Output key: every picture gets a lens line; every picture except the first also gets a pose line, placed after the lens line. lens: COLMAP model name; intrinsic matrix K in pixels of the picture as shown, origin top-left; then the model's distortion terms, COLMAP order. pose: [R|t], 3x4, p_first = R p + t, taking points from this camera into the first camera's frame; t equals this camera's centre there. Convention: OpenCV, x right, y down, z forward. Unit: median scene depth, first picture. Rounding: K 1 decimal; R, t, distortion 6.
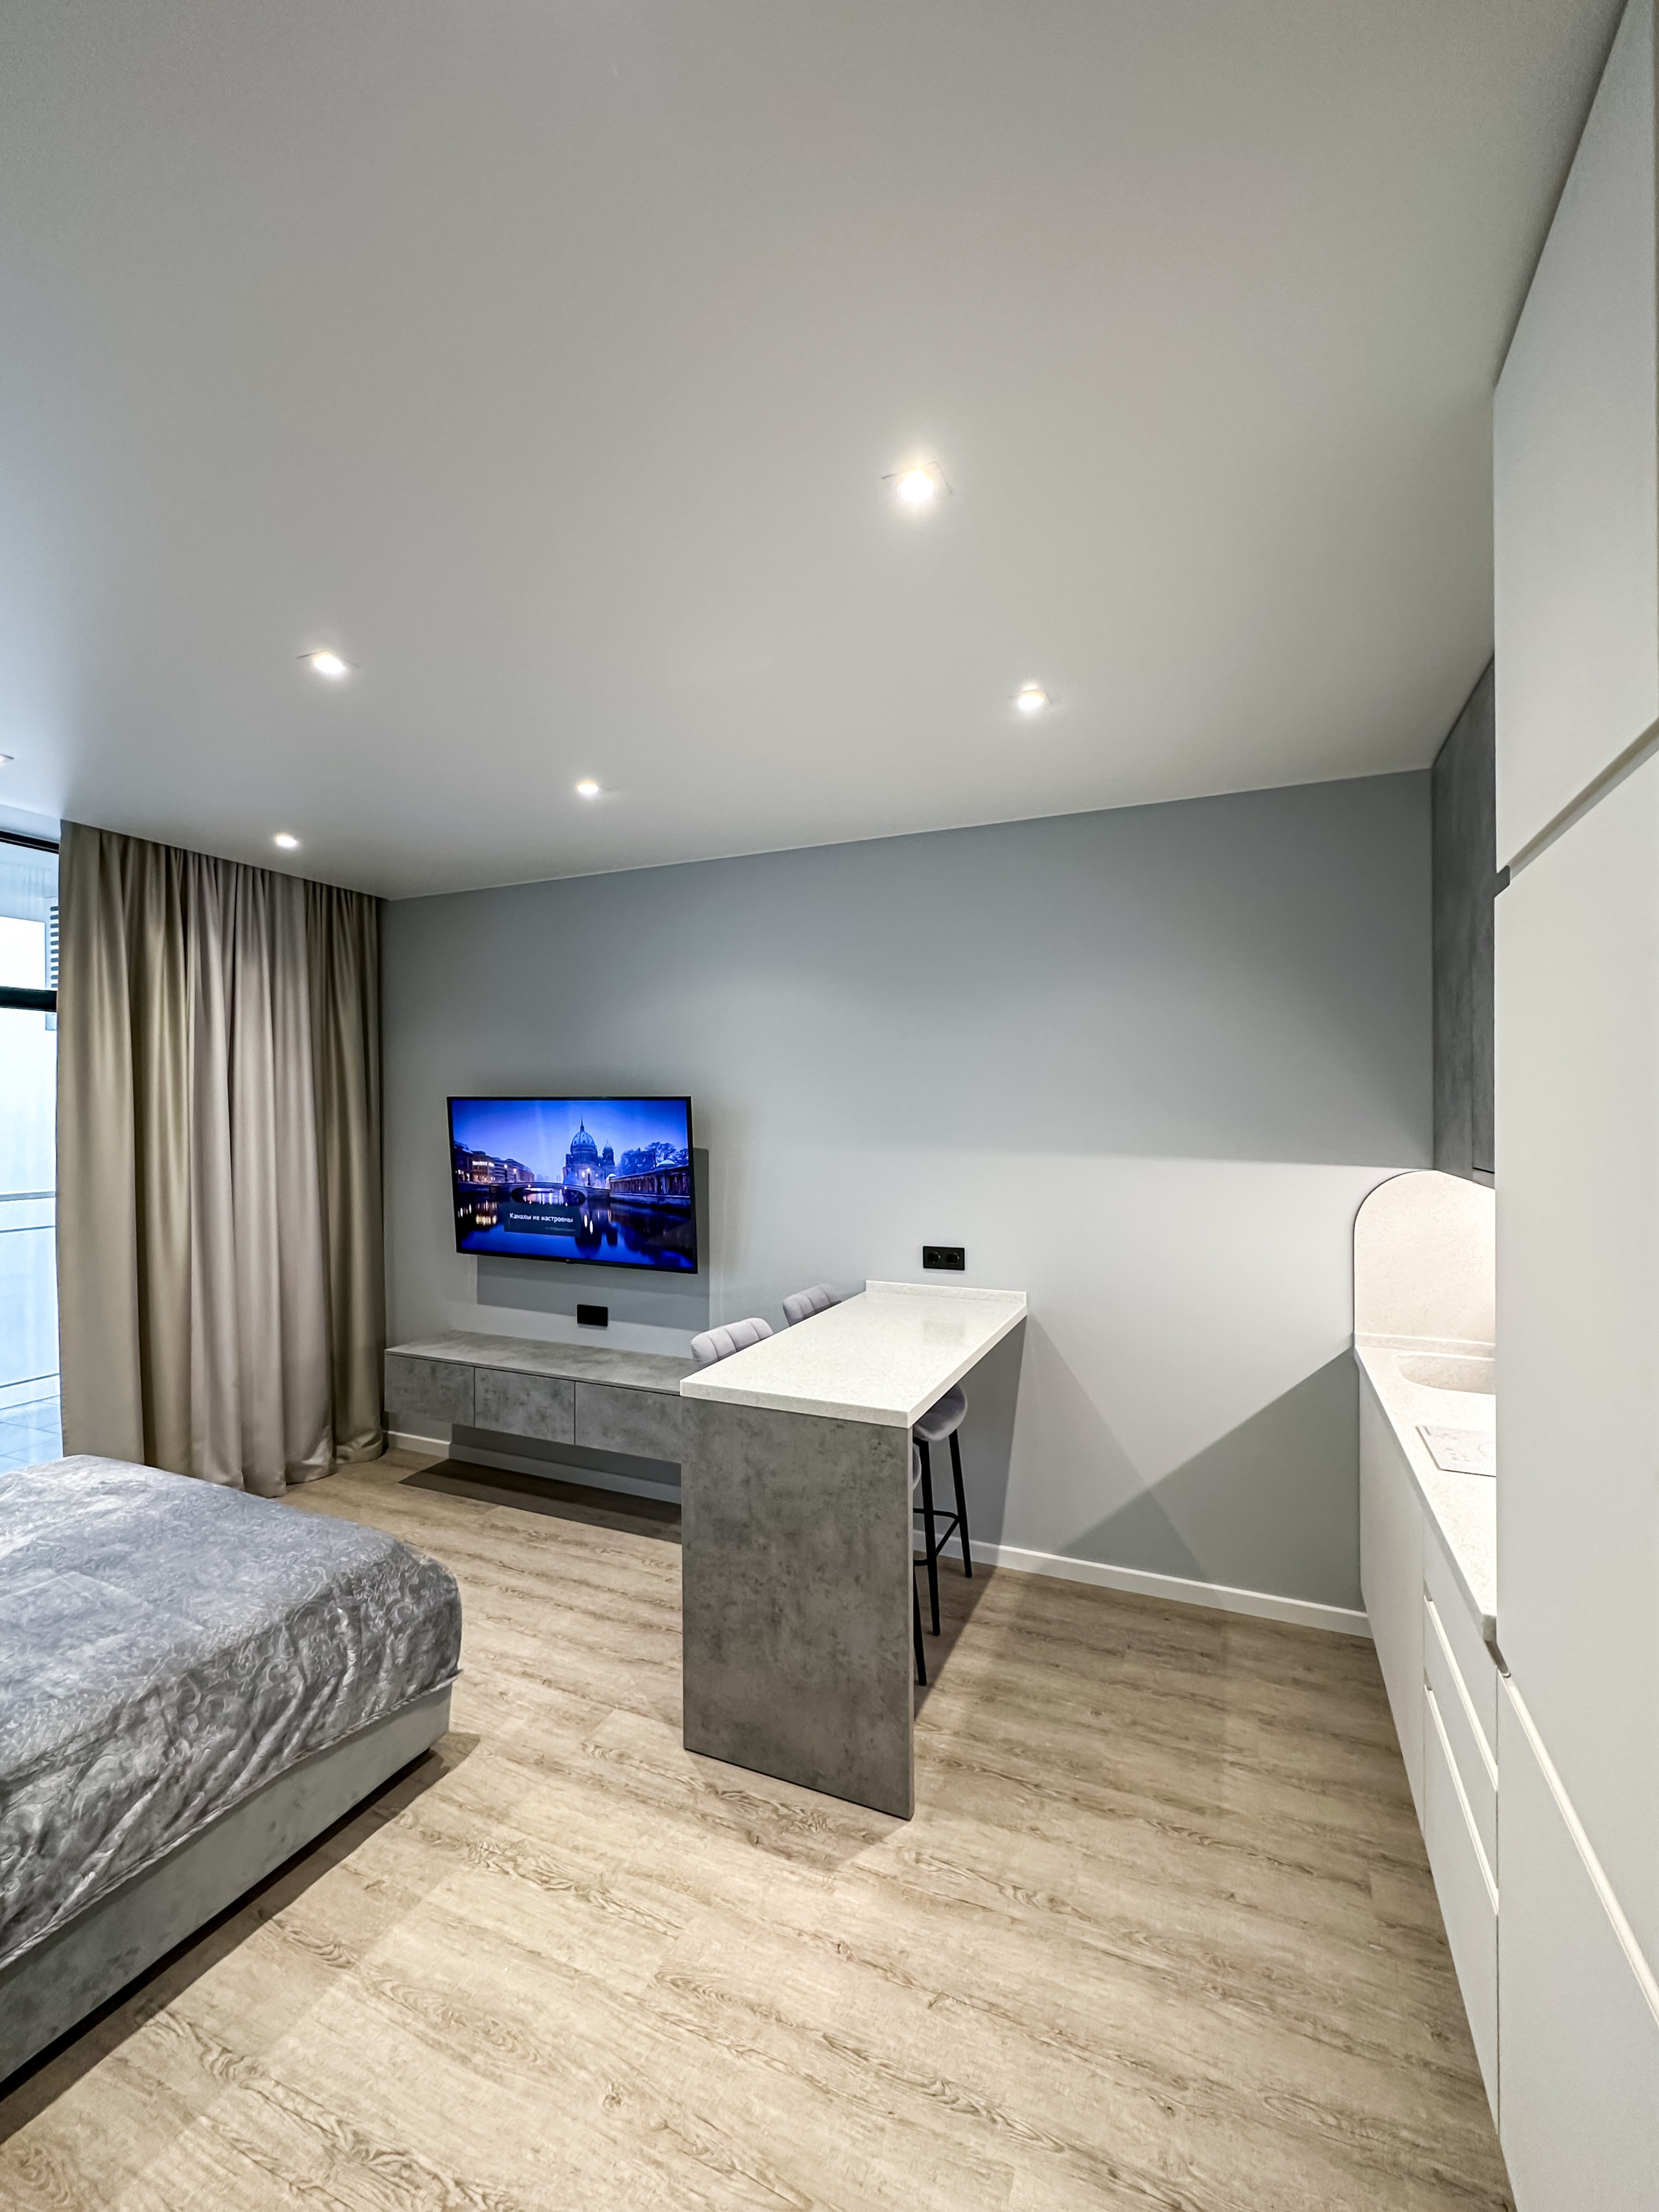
lens RADIAL K [[927.3, 0, 811.7], [0, 927.3, 1110.4], [0, 0, 1]] dist [-0.004026, 0.001884]
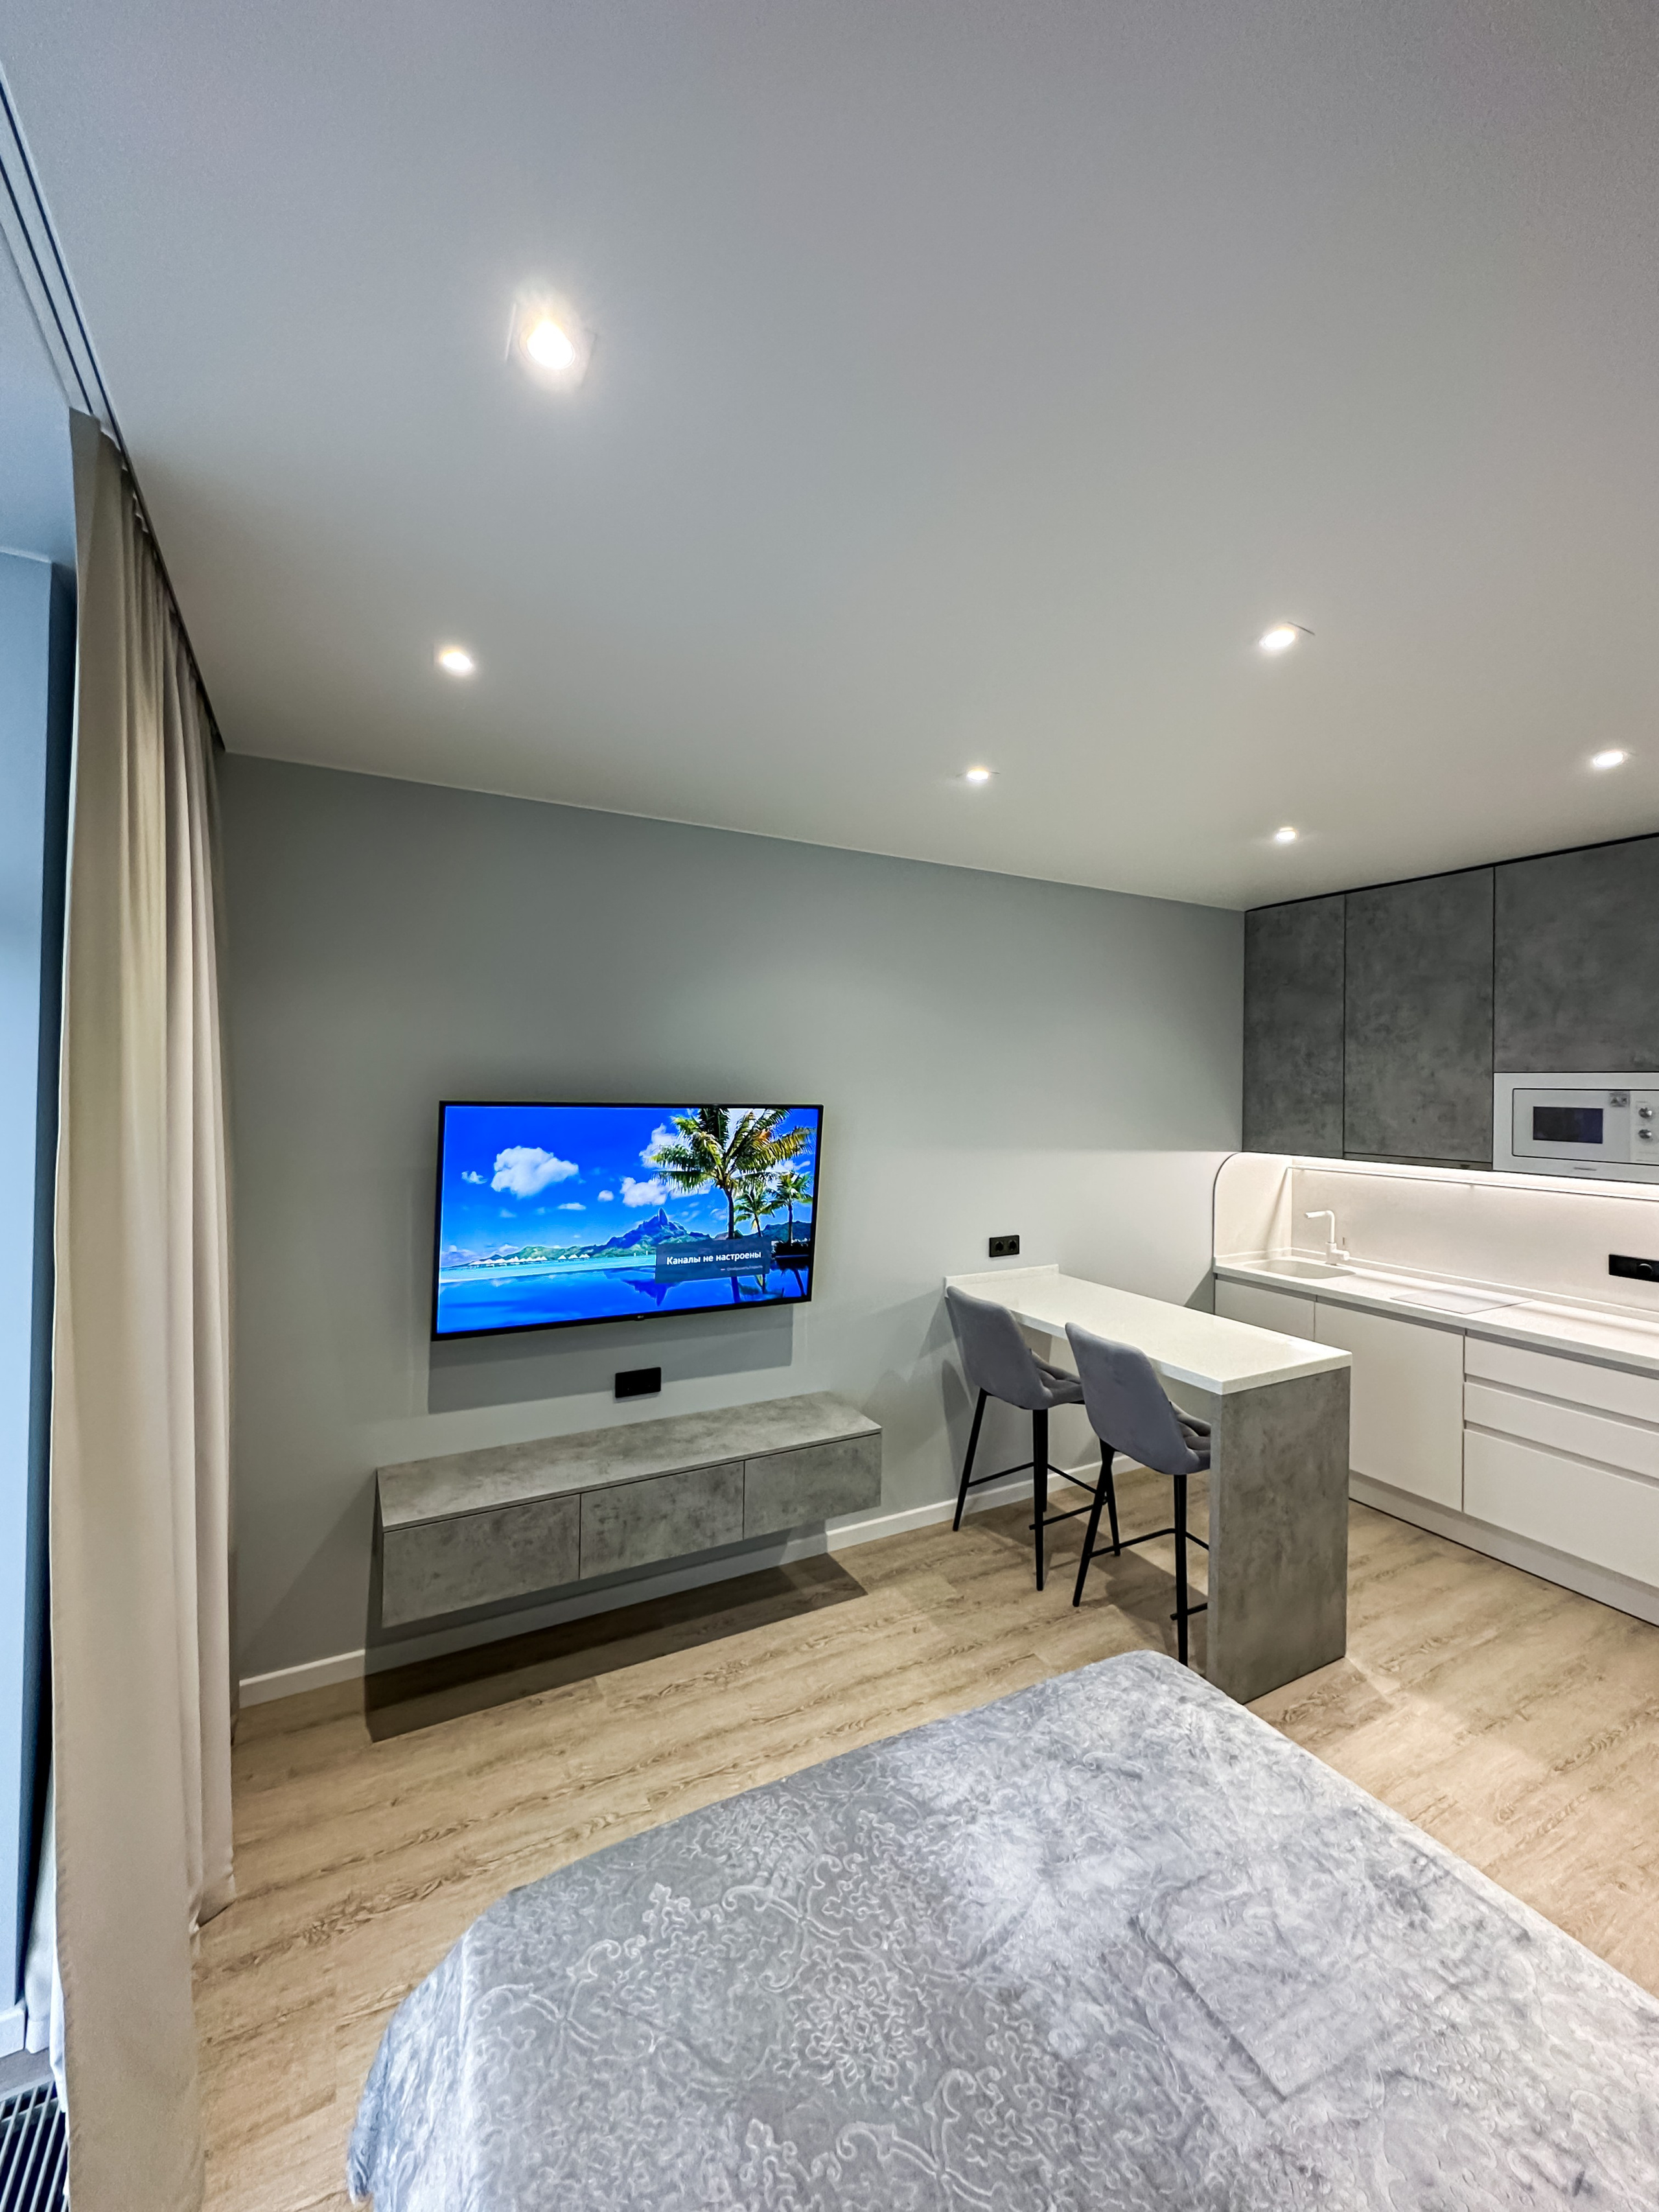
lens RADIAL K [[908.4, 0, 792.3], [0, 908.4, 1077.5], [0, 0, 1]] dist [0.000231, -0.000387]
pose [[0.619620, 0.010451, 0.784832, -1.424720], [-0.012122, 0.999920, -0.003745, -0.063764], [-0.784808, -0.007193, 0.619697, 0.802167]]
